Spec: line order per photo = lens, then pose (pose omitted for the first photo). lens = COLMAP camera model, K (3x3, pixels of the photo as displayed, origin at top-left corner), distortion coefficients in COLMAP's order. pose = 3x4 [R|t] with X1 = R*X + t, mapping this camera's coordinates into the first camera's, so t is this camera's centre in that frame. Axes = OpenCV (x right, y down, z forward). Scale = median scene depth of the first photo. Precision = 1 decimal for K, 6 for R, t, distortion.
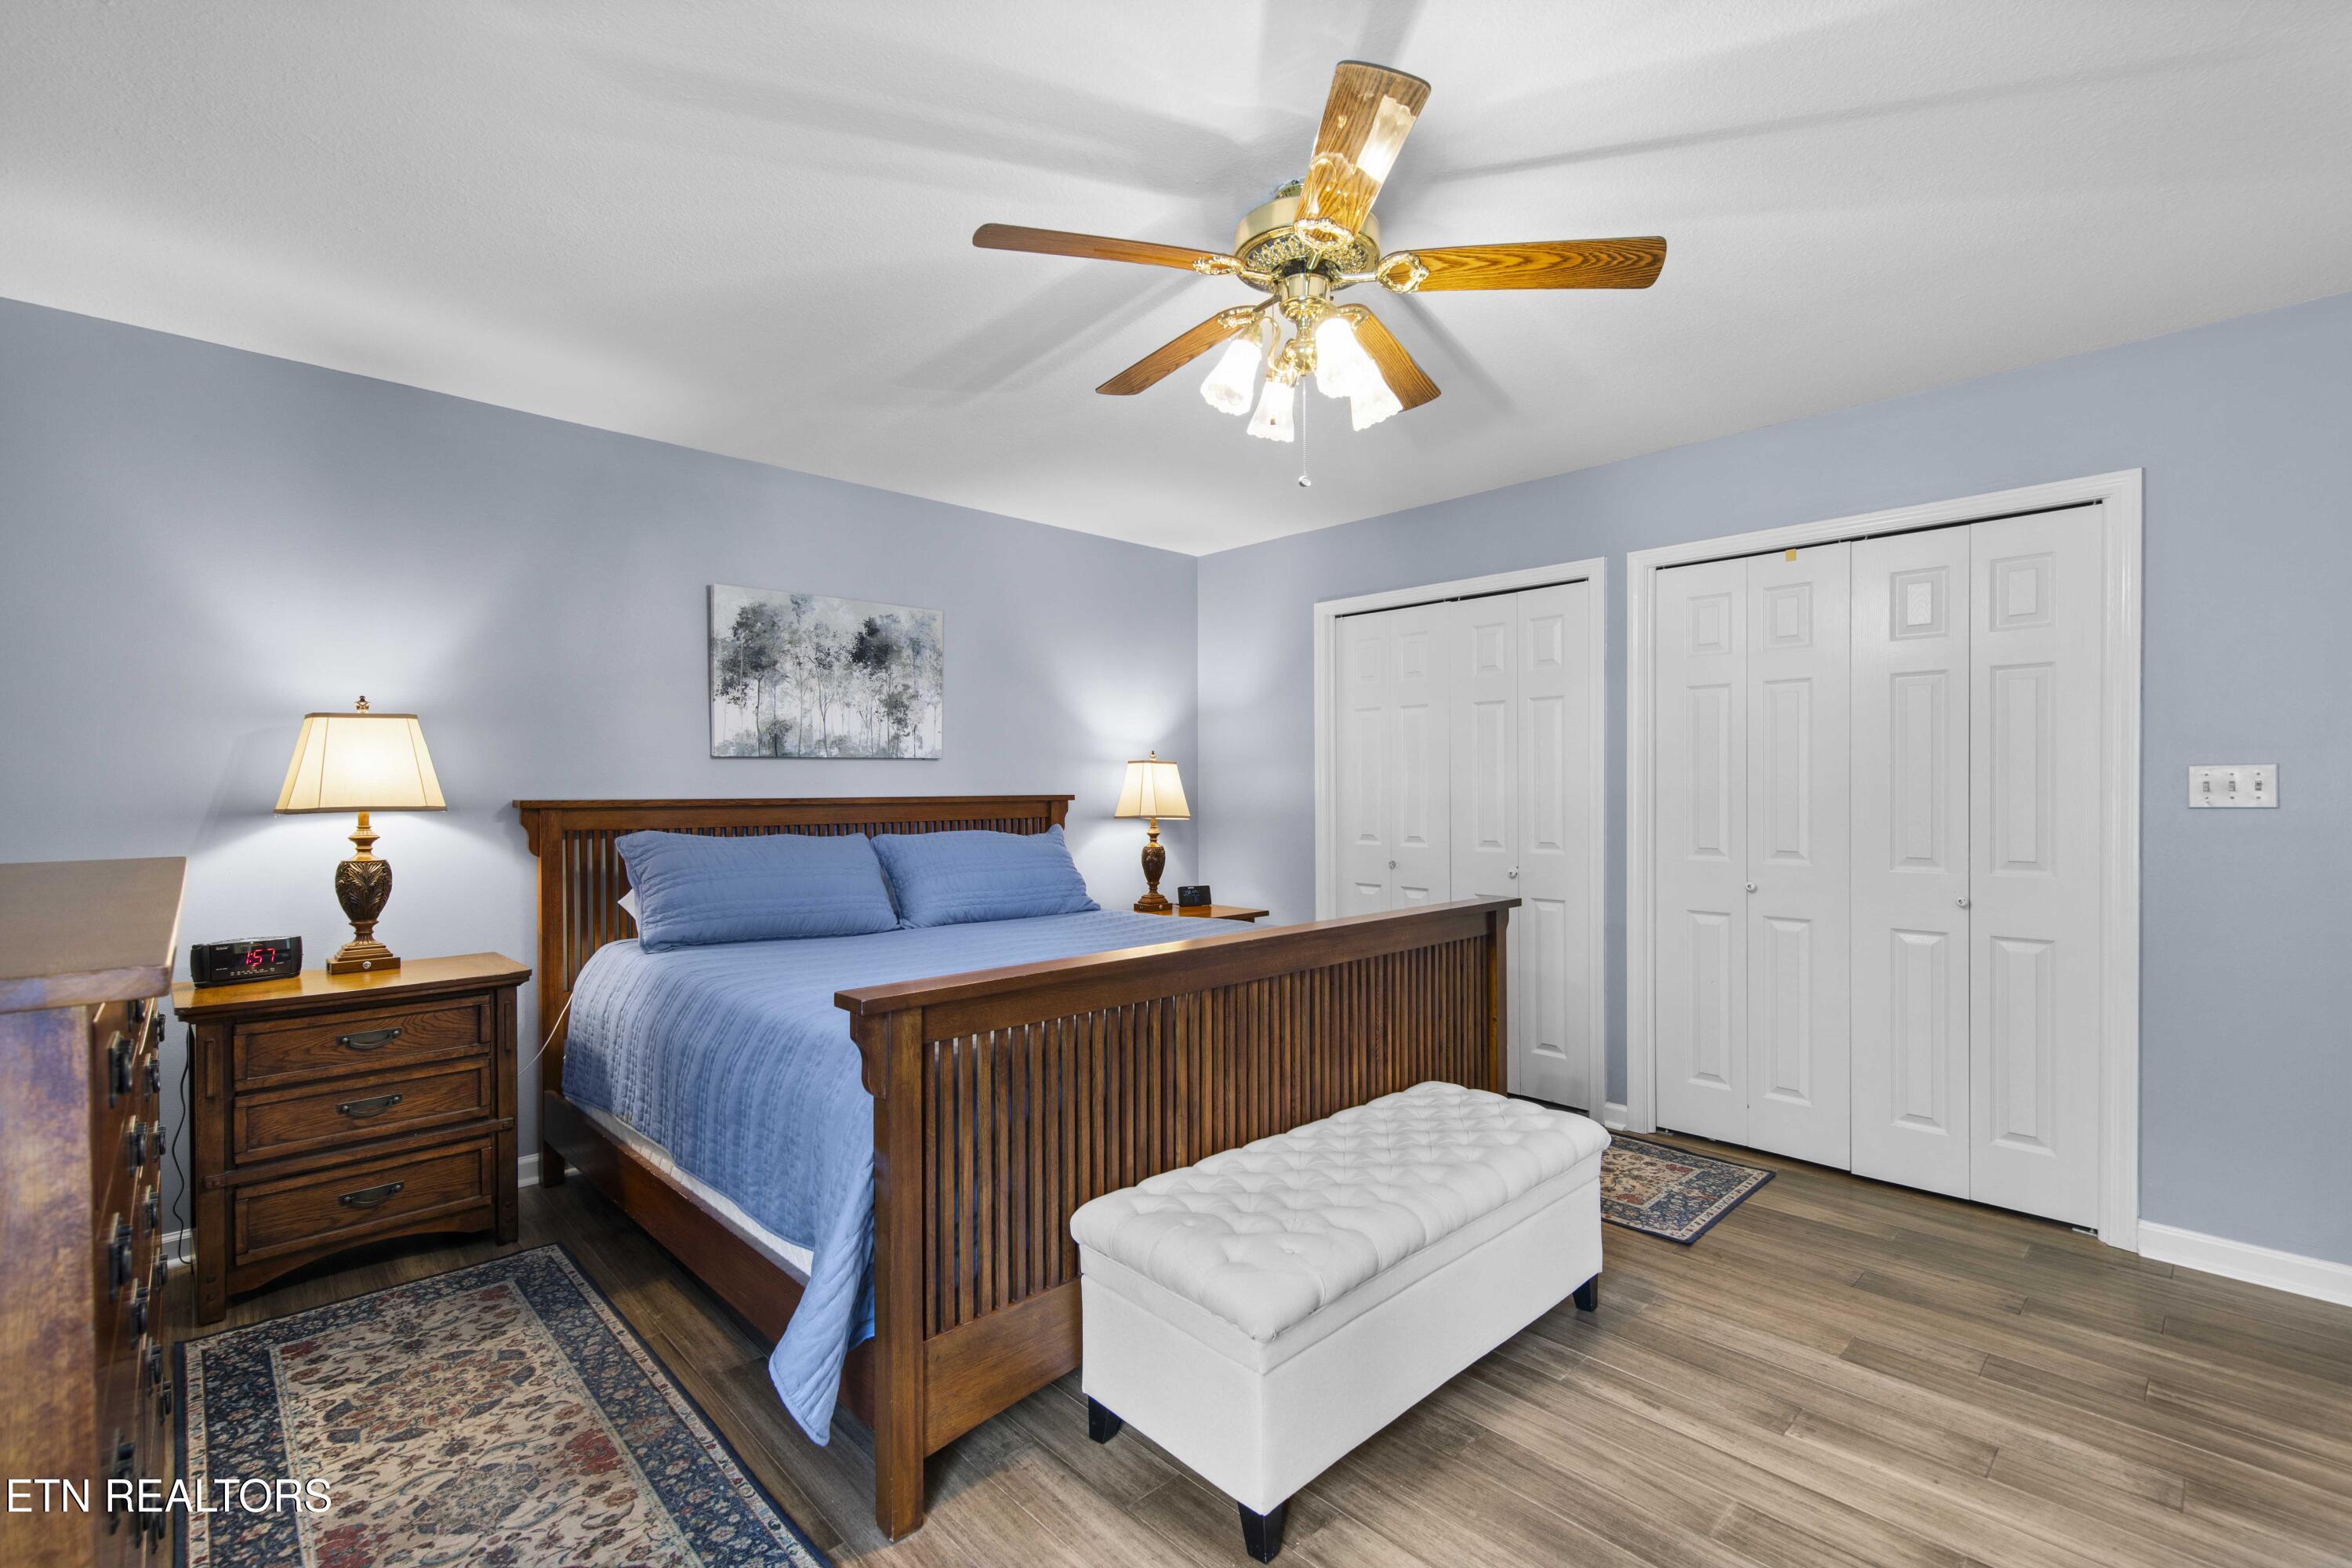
lens RADIAL K [[1062.5, 0, 1117.4], [0, 1062.5, 800.2], [0, 0, 1]] dist [0.008294, -0.000122]
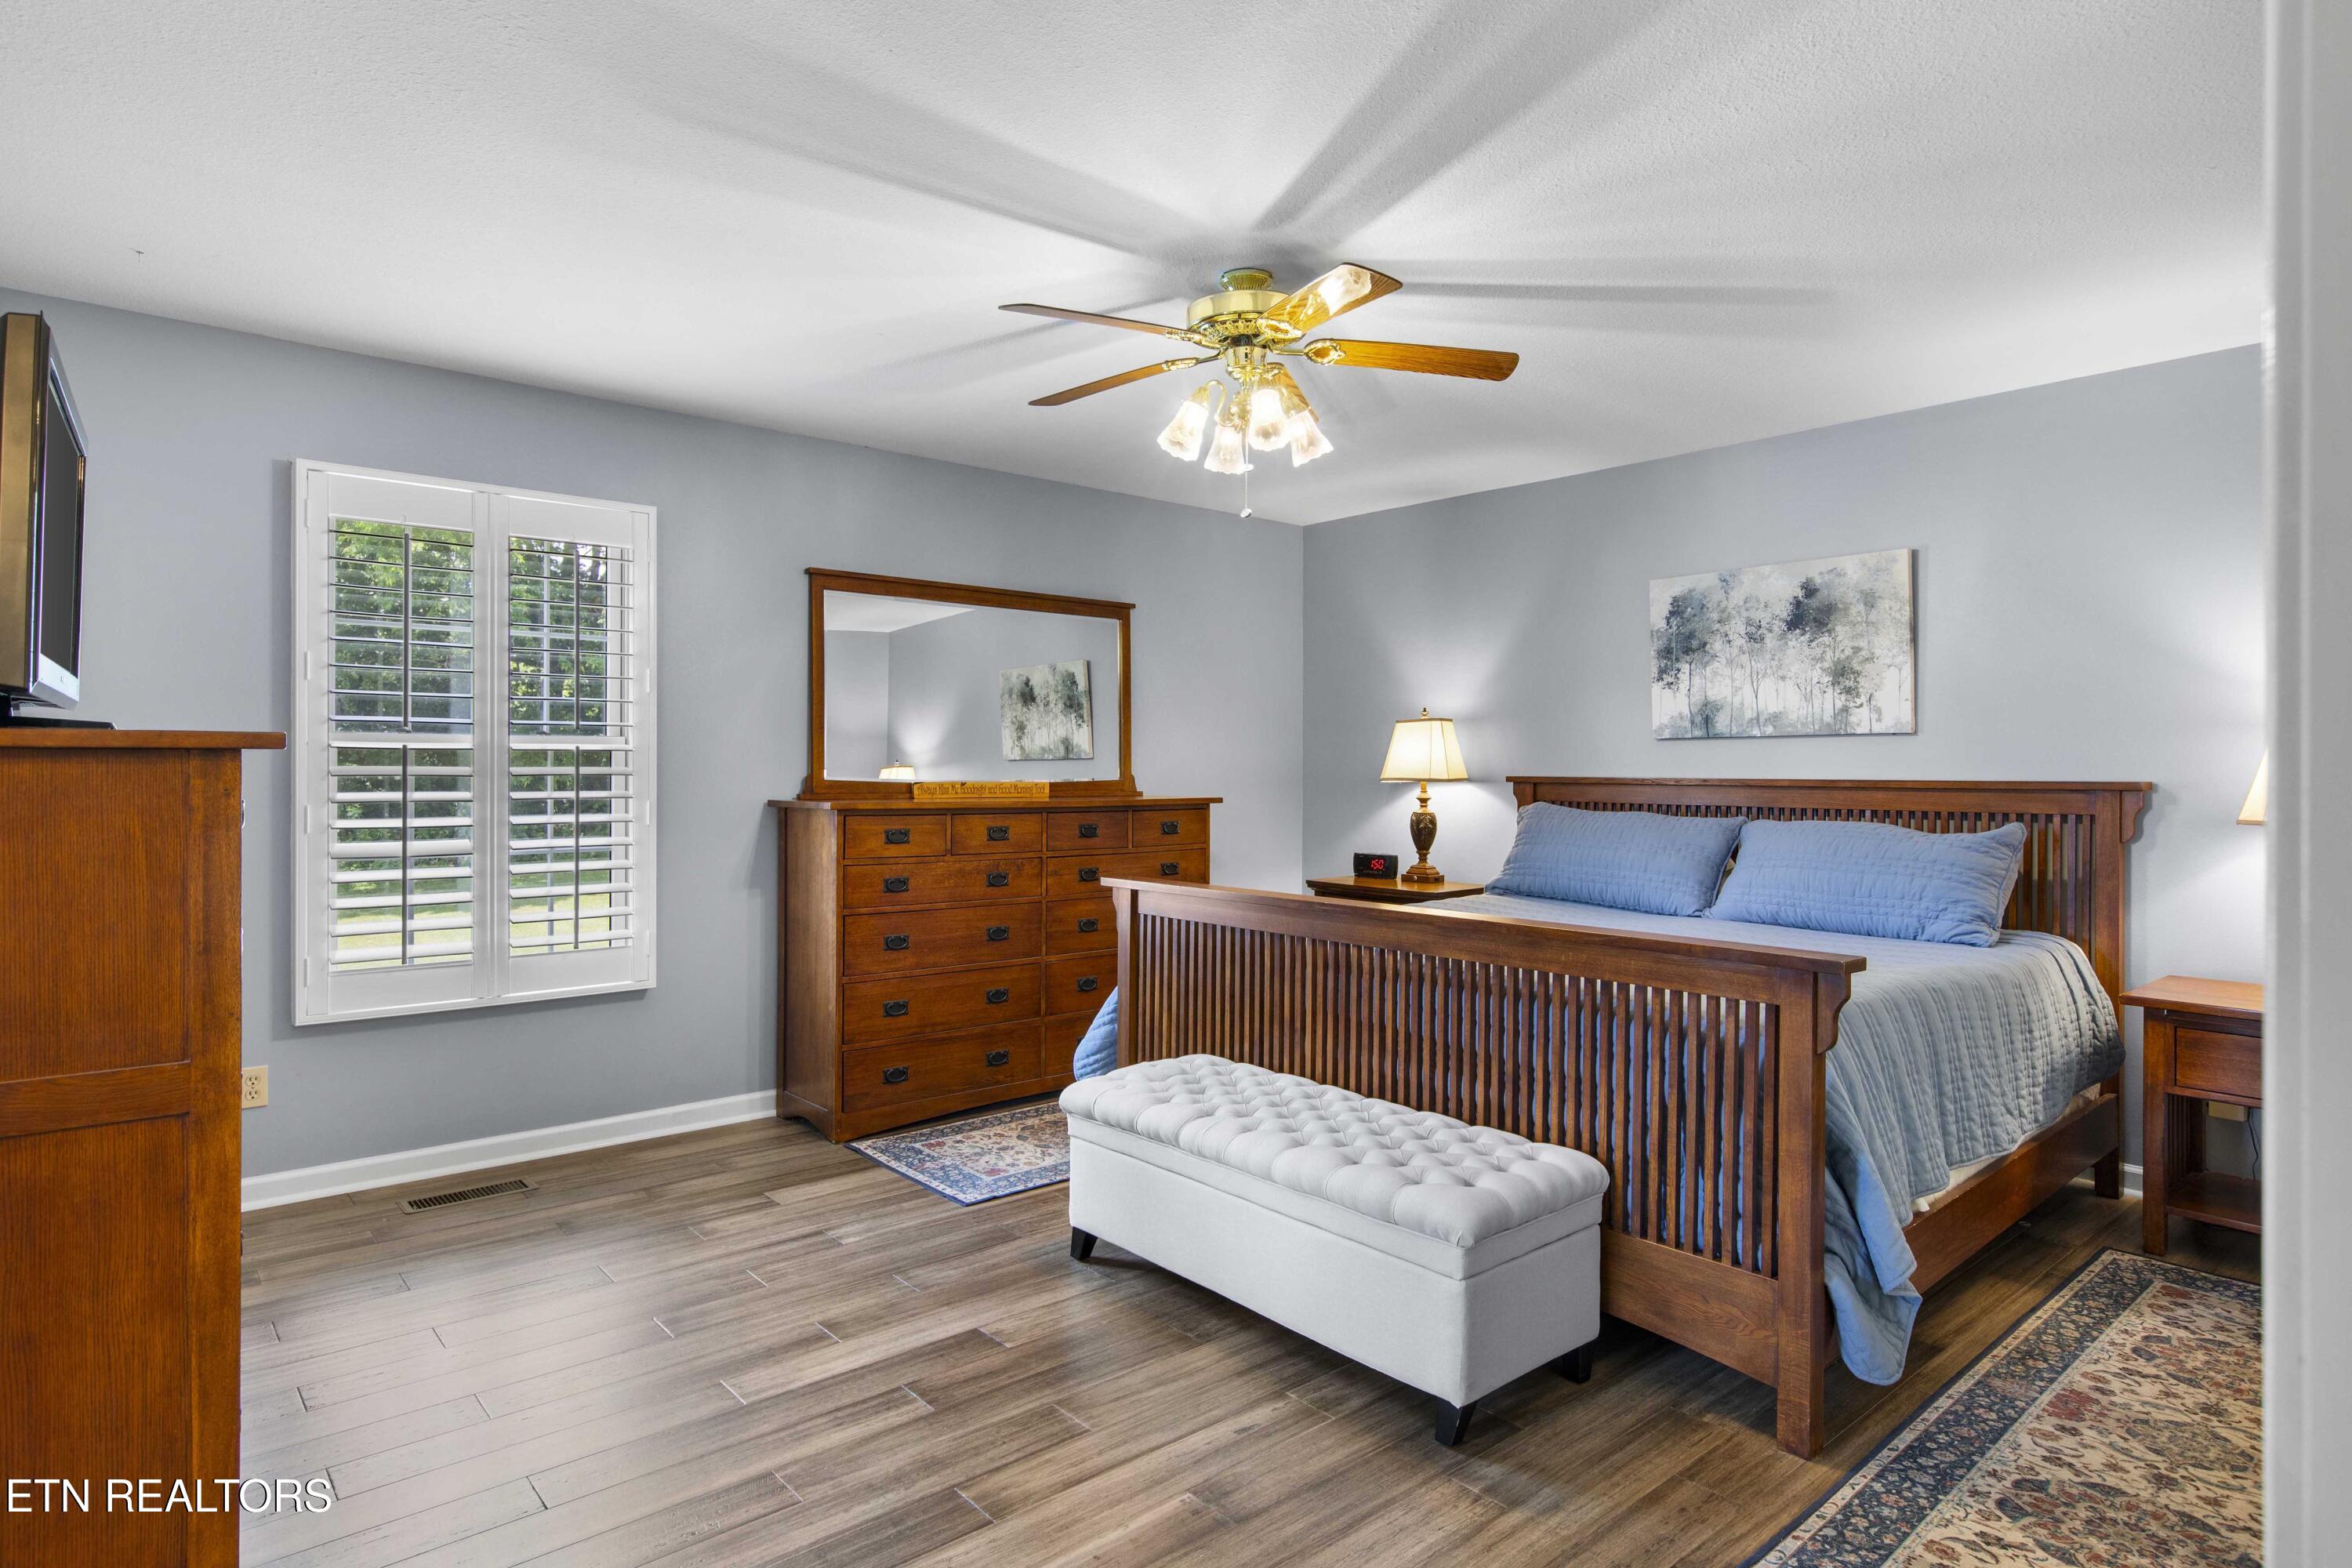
lens RADIAL K [[1217.0, 0, 1156.1], [0, 1217.0, 773.9], [0, 0, 1]] dist [0.007837, -0.001360]
pose [[-0.039480, 0.007932, -0.999189, 0.875988], [-0.017334, 0.999813, 0.008622, -0.007343], [0.999070, 0.017661, -0.039335, 0.537462]]
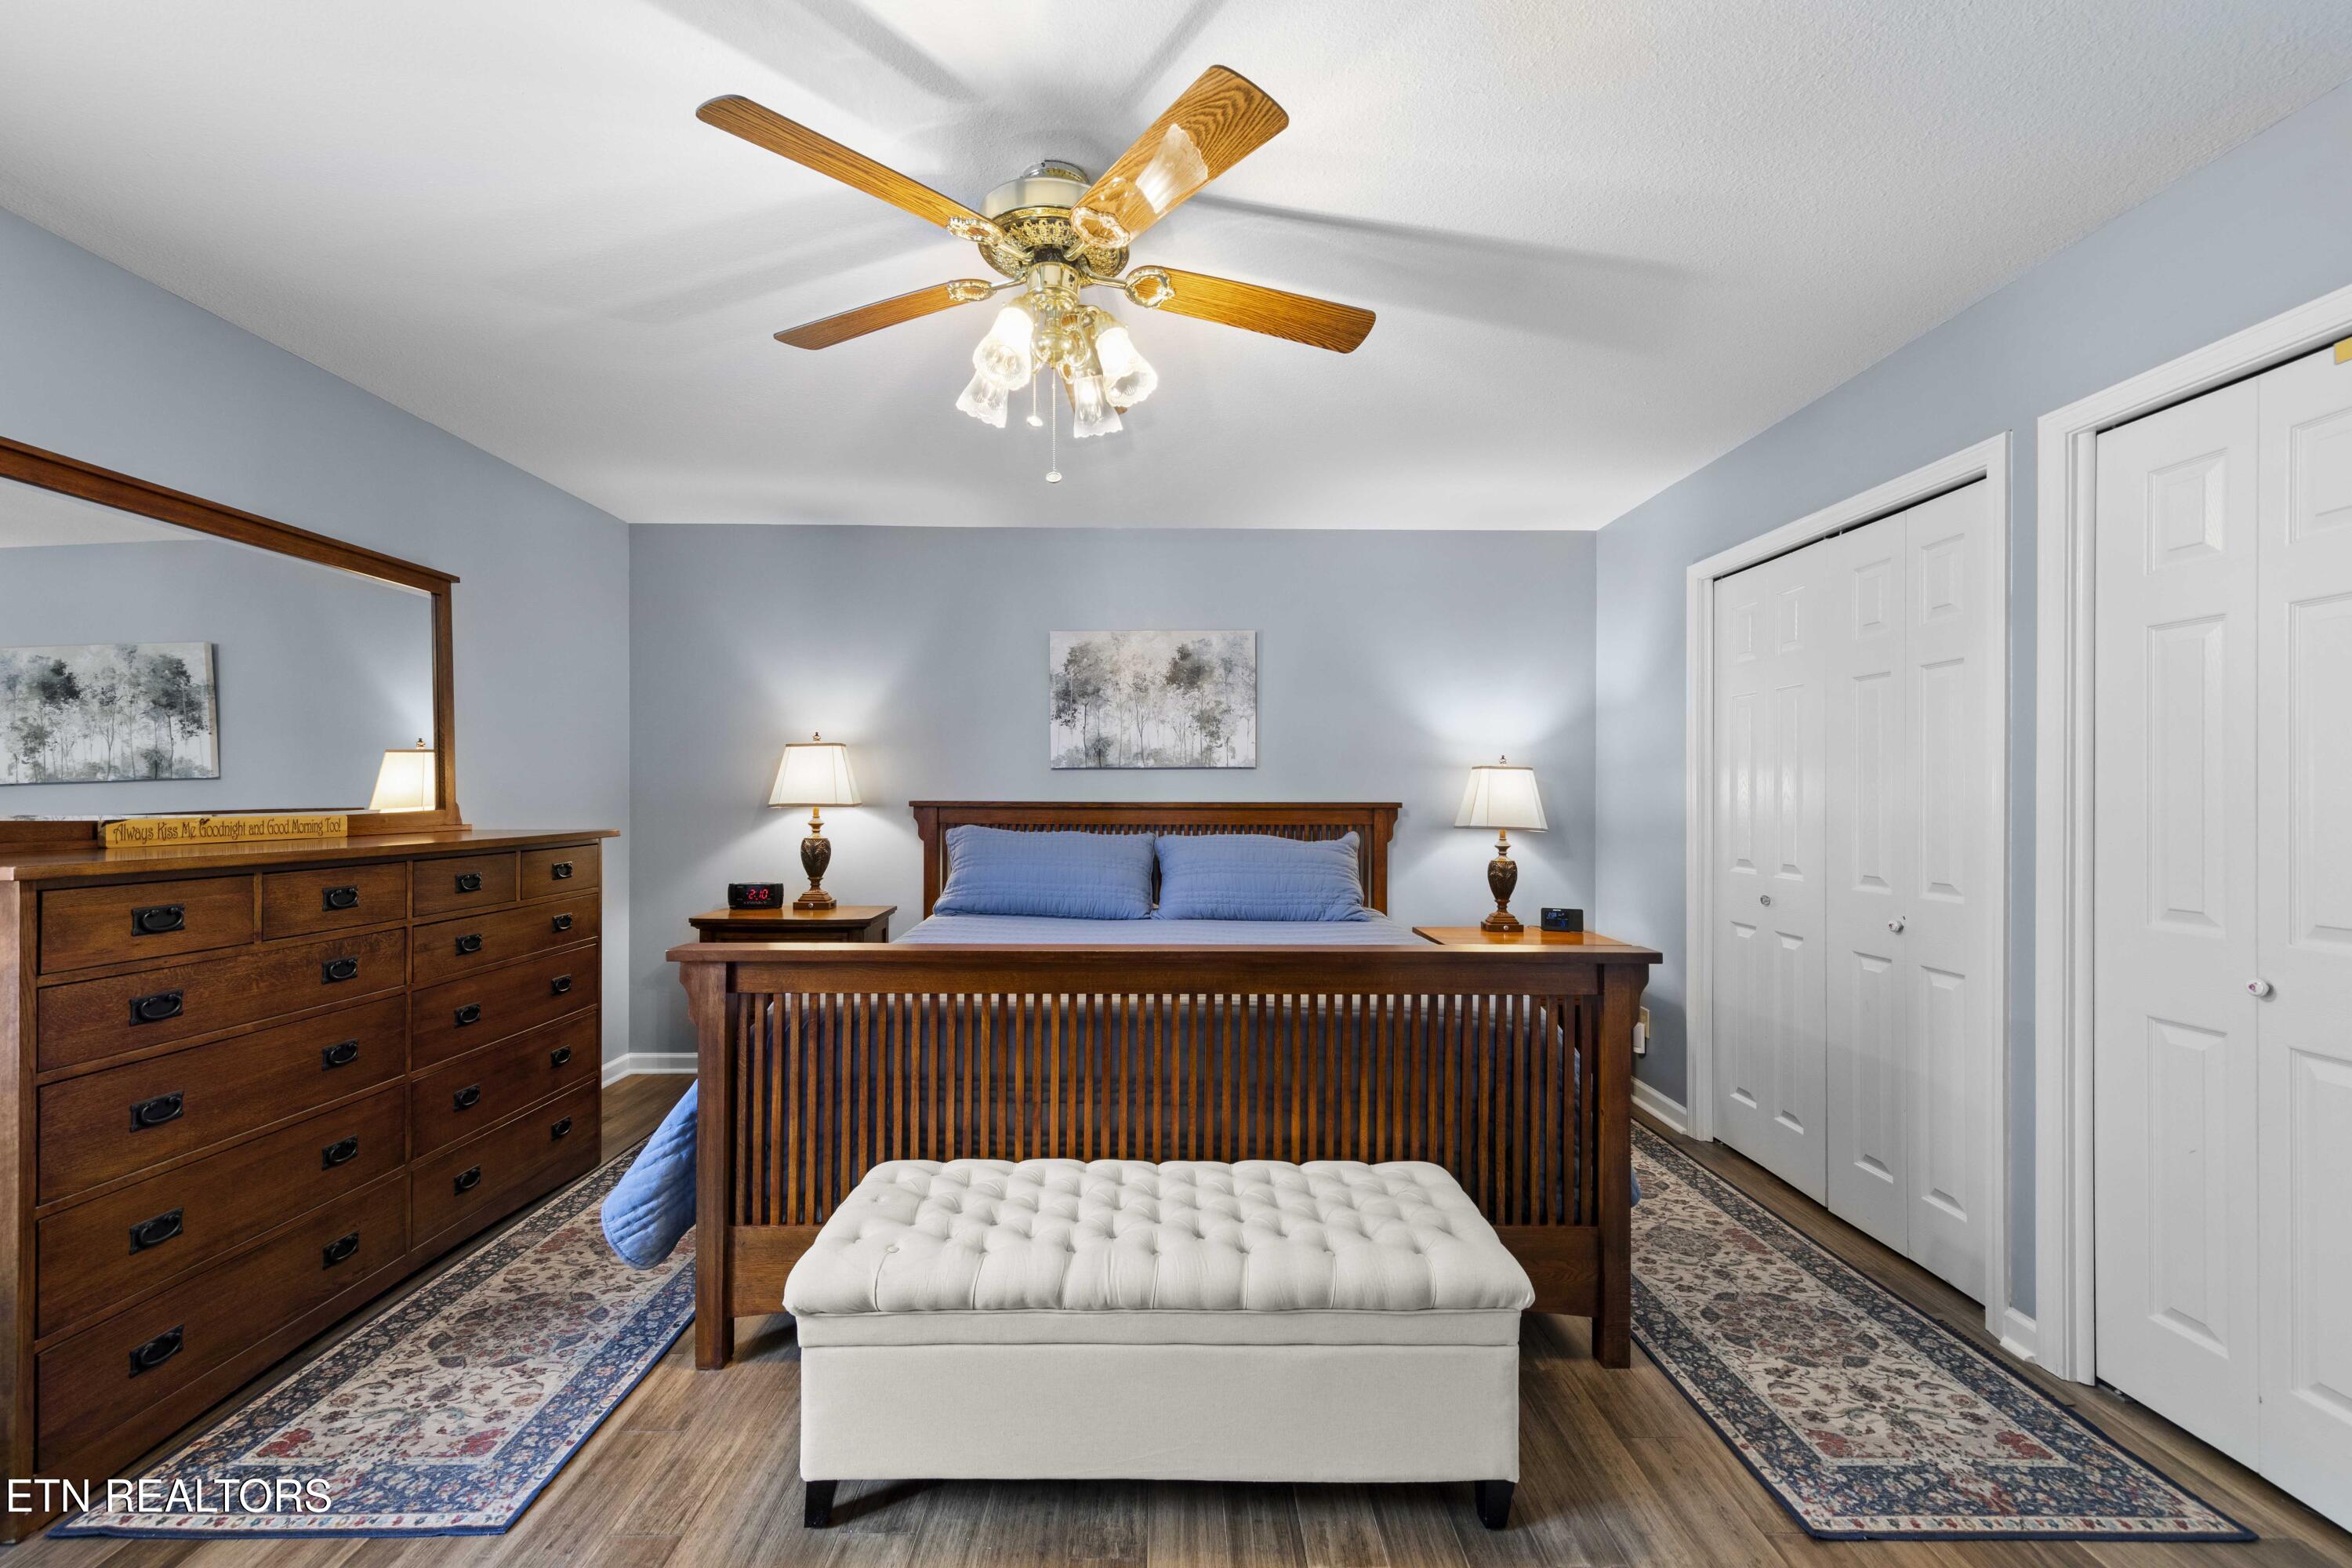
lens RADIAL K [[959.7, 0, 1138.6], [0, 959.7, 797.2], [0, 0, 1]] dist [0.007195, -0.001154]
pose [[0.731200, 0.008580, -0.682109, 0.468718], [-0.014766, 0.999886, -0.003251, -0.004372], [0.682003, 0.012449, 0.731243, 0.237188]]
